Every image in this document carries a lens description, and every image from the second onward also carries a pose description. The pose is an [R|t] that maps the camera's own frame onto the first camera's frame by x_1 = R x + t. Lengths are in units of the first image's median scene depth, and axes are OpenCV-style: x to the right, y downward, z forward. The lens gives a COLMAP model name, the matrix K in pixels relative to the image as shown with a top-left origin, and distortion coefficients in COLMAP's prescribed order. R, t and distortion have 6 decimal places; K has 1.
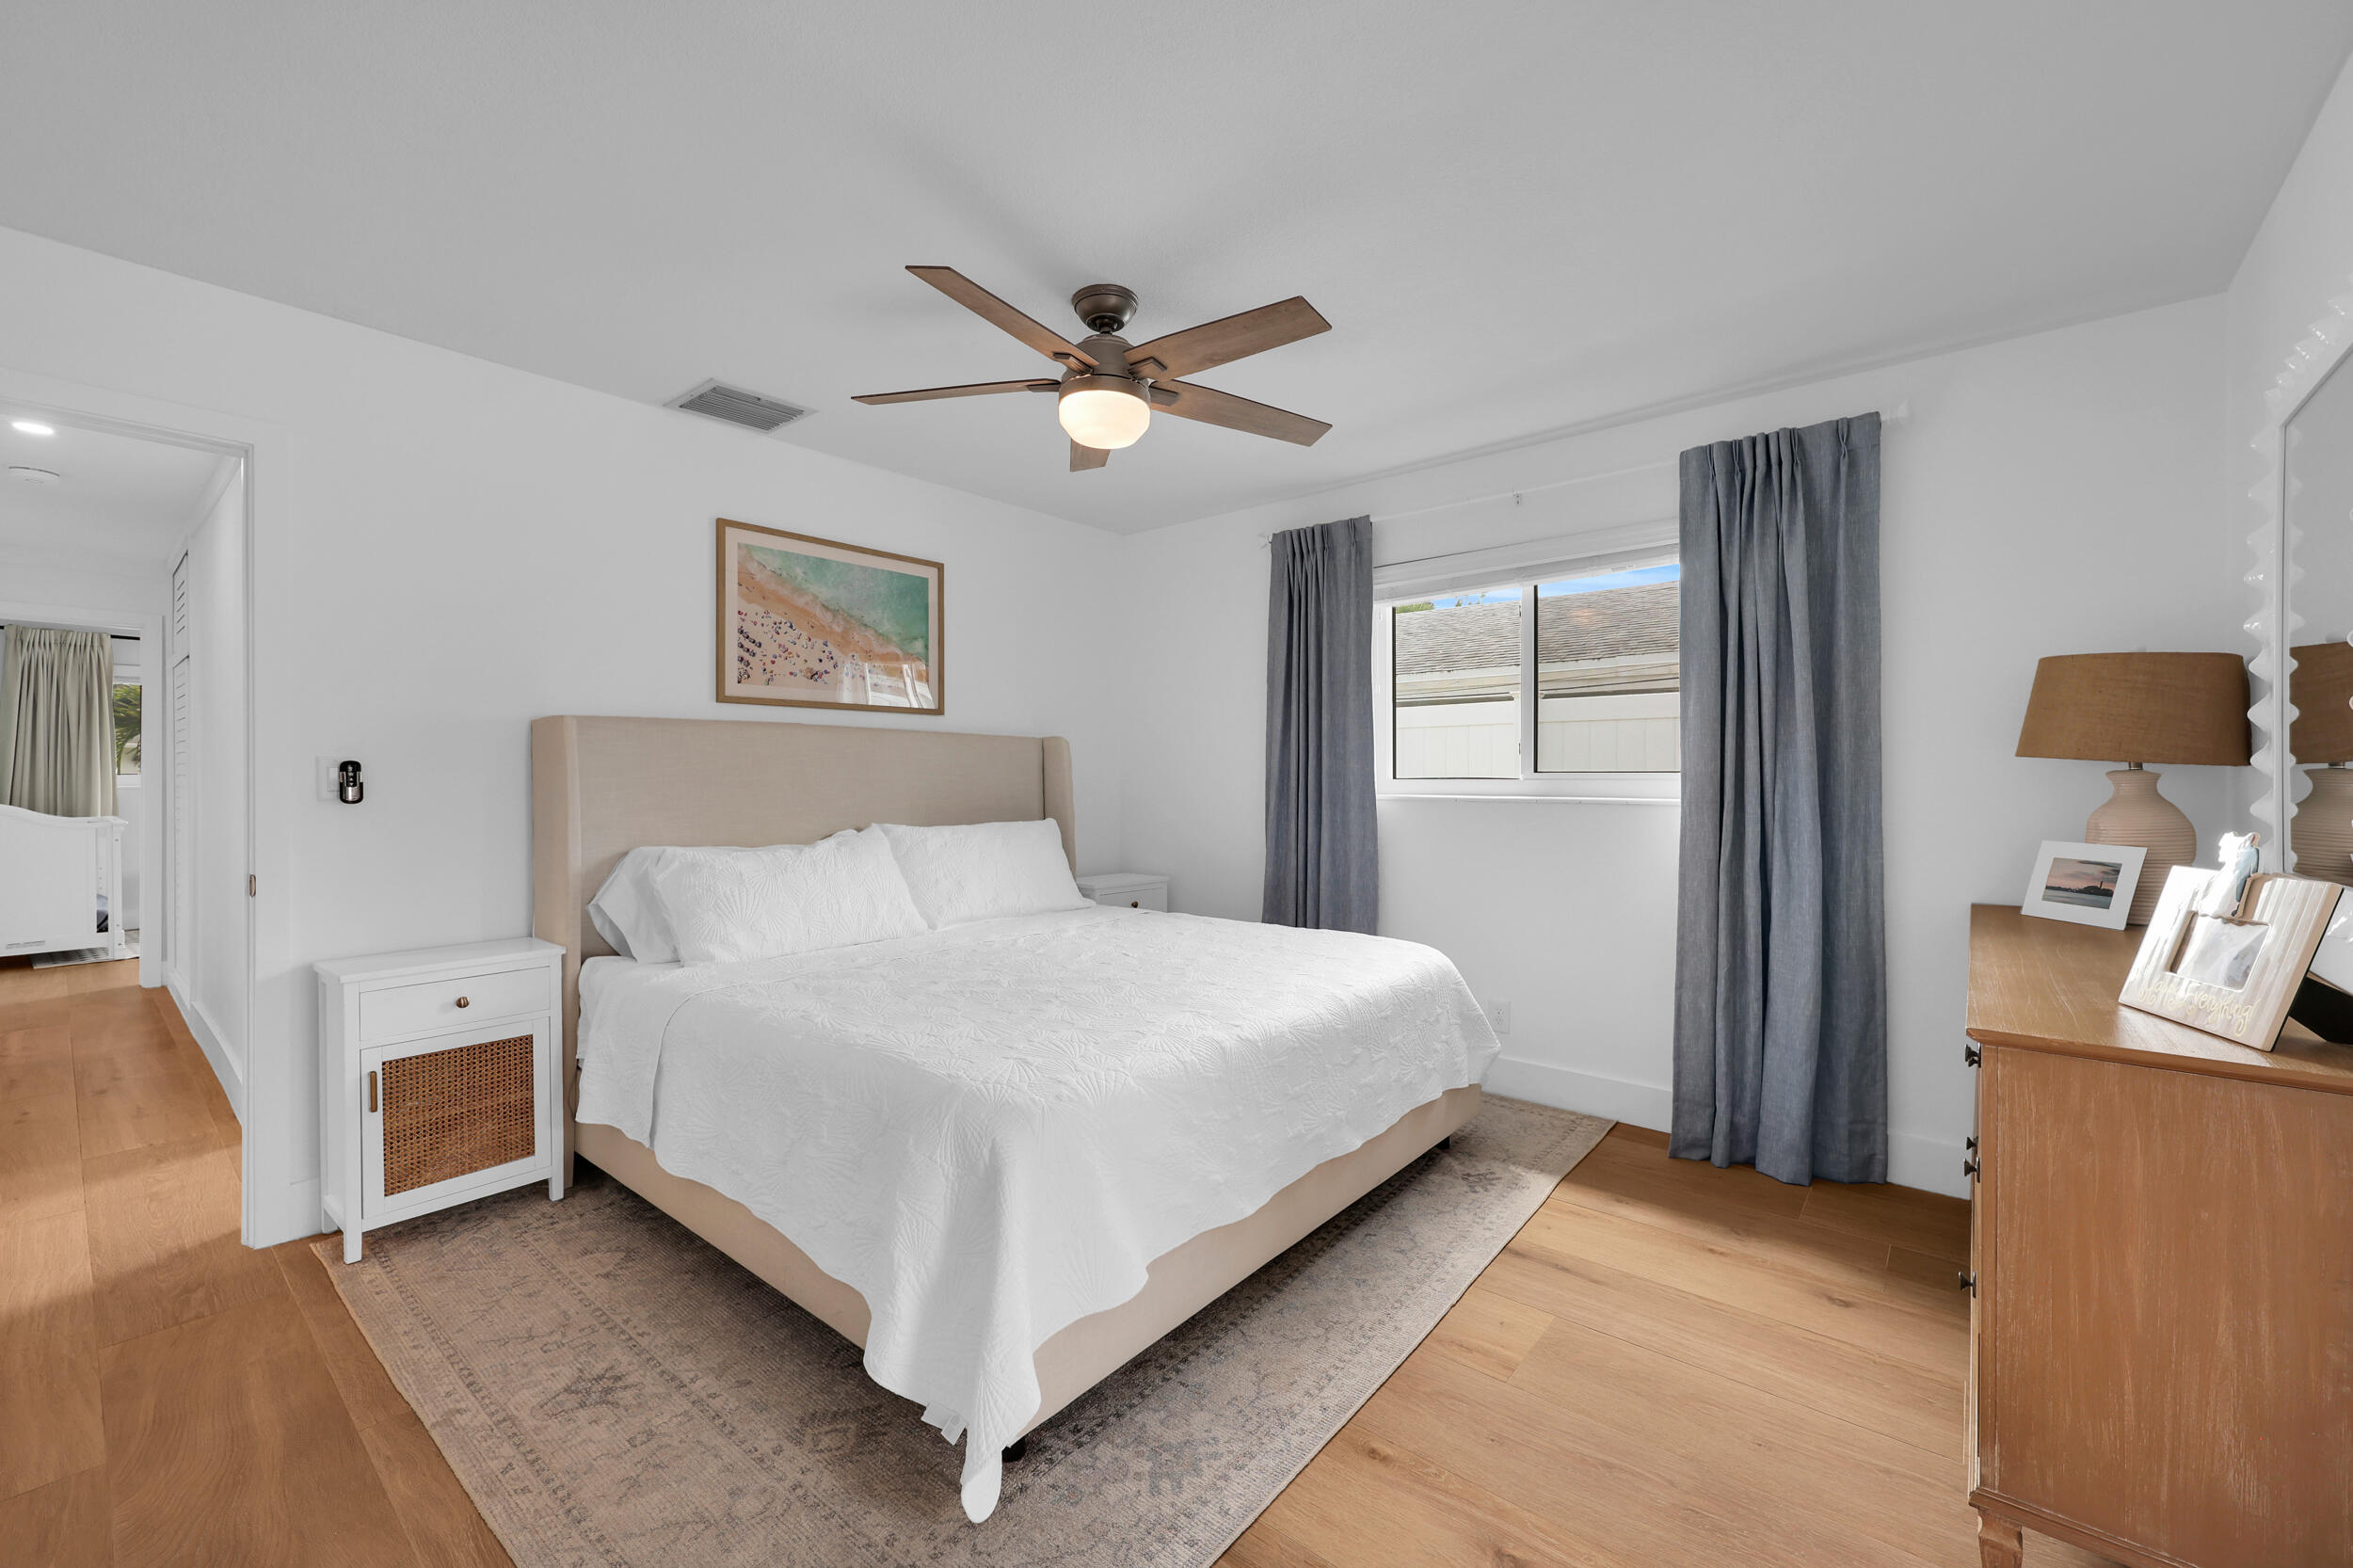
lens RADIAL K [[945.6, 0, 1176.5], [0, 945.6, 784.0], [0, 0, 1]] dist [-0.000689, 0.000033]
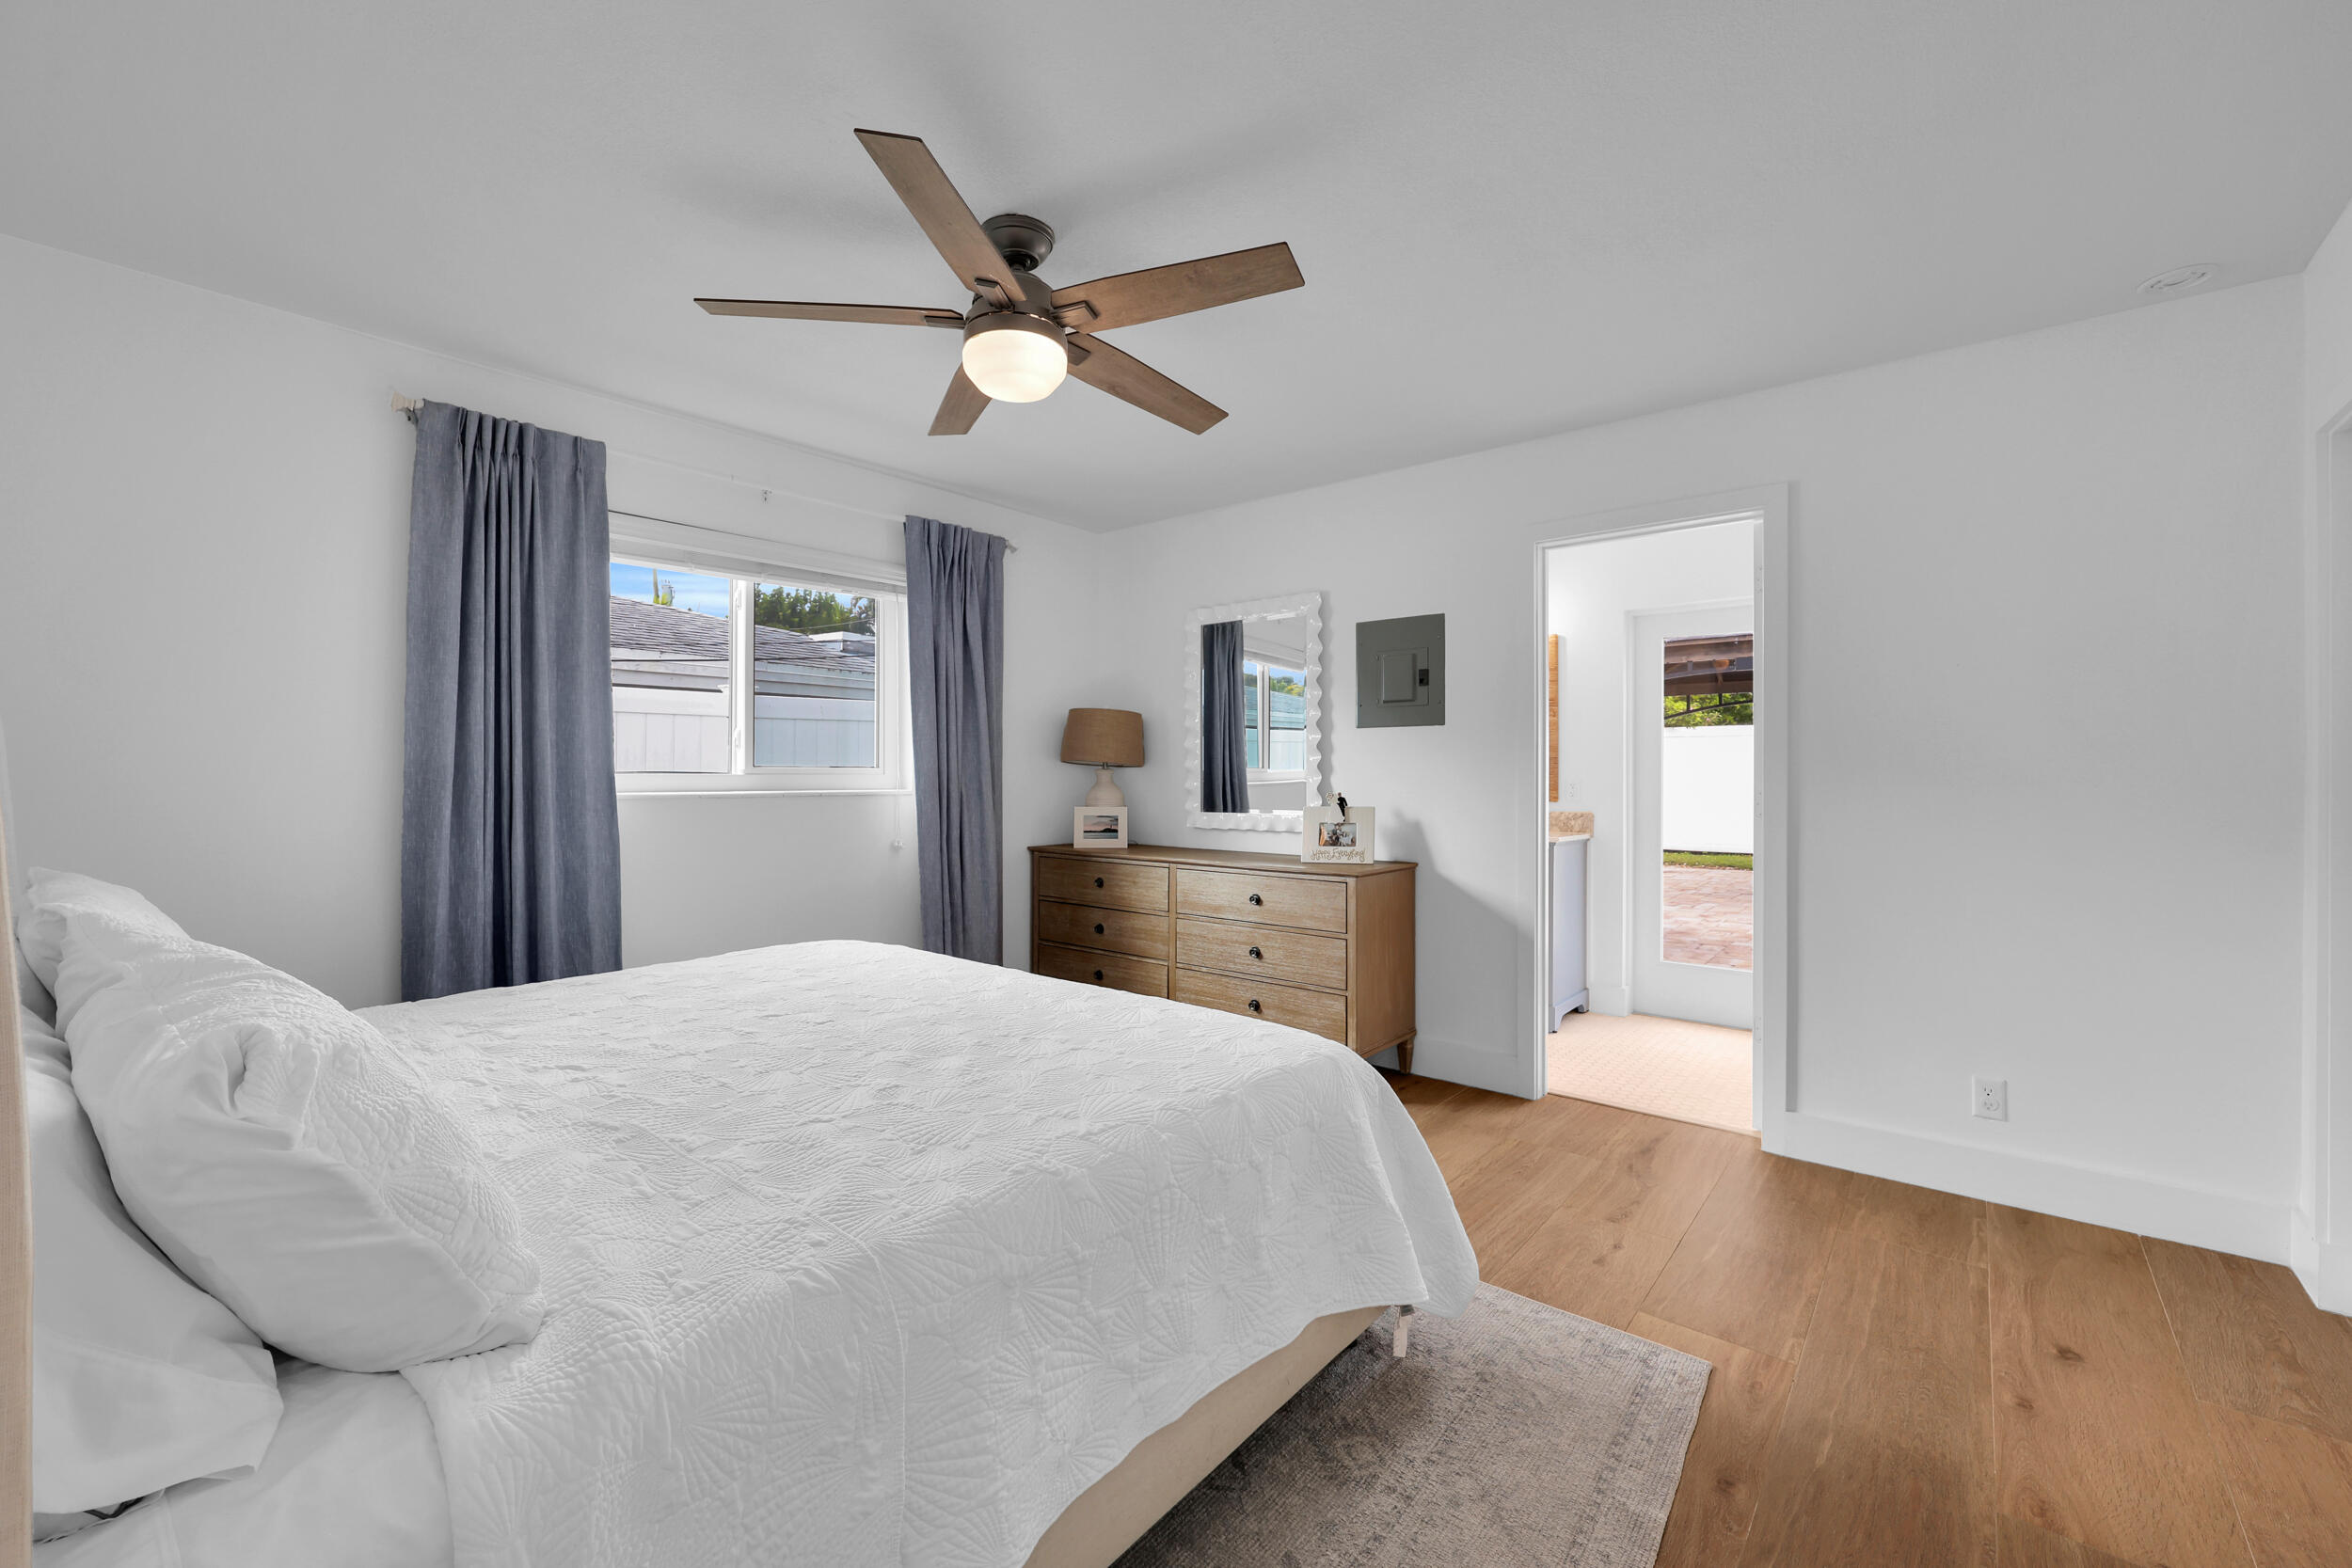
lens RADIAL K [[957.9, 0, 1146.3], [0, 957.9, 775.5], [0, 0, 1]] dist [0.002009, 0.000354]
pose [[0.009672, -0.004572, 0.999943, -0.943054], [0.004021, 0.999982, 0.004534, -0.008746], [-0.999945, 0.003977, 0.009690, 0.842715]]
